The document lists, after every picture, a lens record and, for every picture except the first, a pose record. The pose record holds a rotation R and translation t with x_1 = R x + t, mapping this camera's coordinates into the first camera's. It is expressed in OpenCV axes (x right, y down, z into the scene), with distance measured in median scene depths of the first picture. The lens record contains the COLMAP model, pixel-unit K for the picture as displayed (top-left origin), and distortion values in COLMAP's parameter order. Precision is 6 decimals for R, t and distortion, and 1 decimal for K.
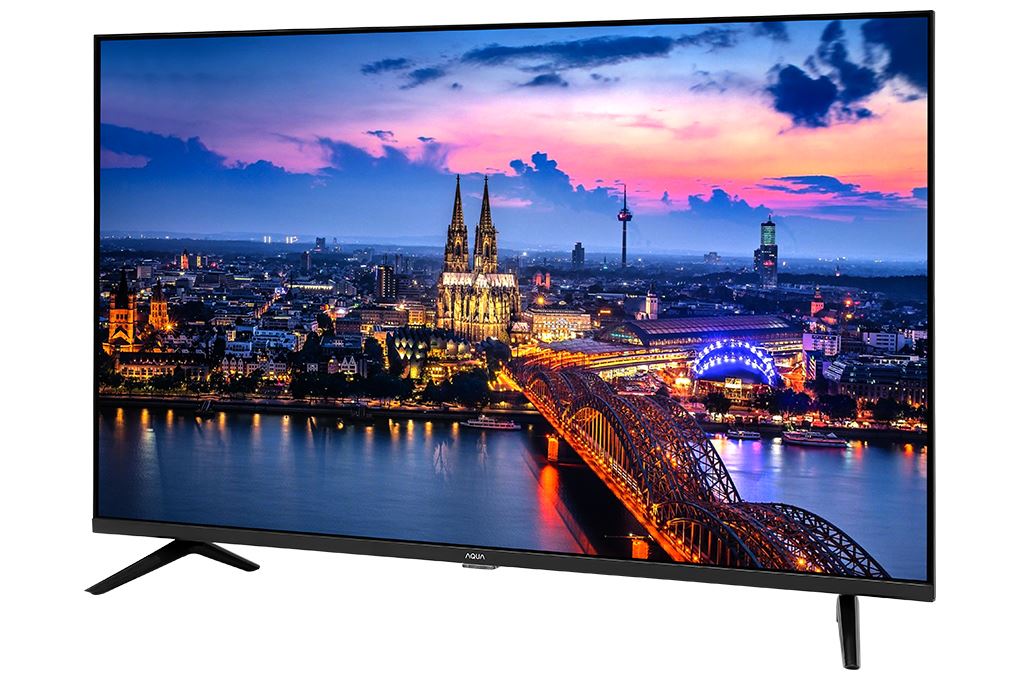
lens RADIAL K [[2074.9, 0, 510.3], [0, 2074.9, 336.8], [0, 0, 1]] dist [-0.001344, 0.000000]
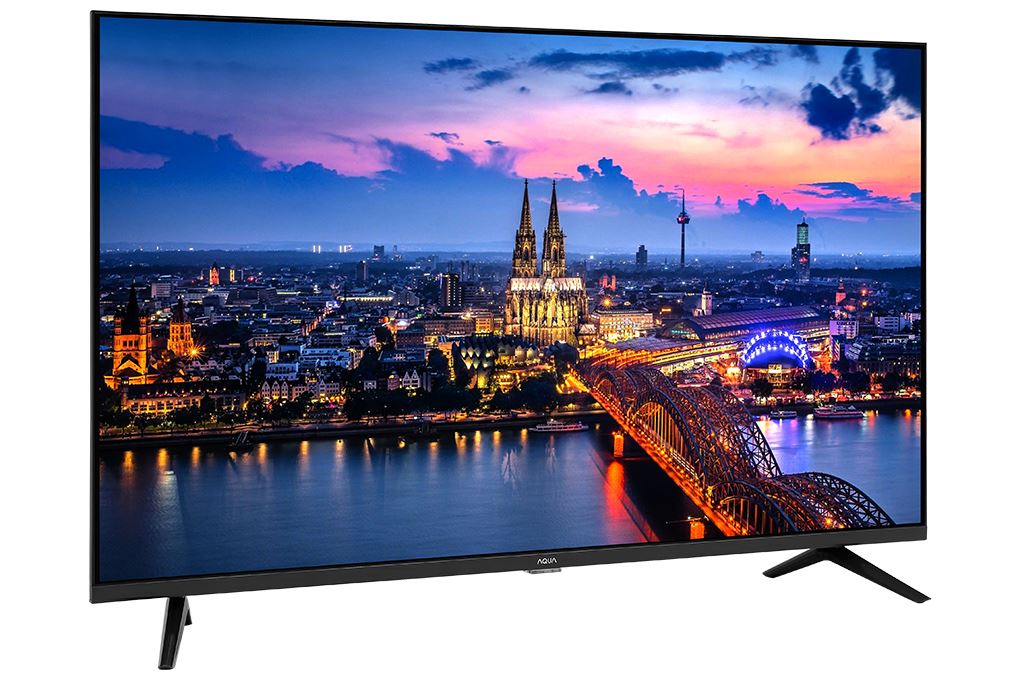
lens RADIAL K [[2074.9, 0, 510.2], [0, 2074.9, 342.6], [0, 0, 1]] dist [-0.001344, 0.000000]
pose [[0.678850, -0.053699, 0.732311, -0.769938], [0.050166, 0.998384, 0.026705, -0.027286], [-0.732561, 0.018608, 0.680447, 0.335843]]
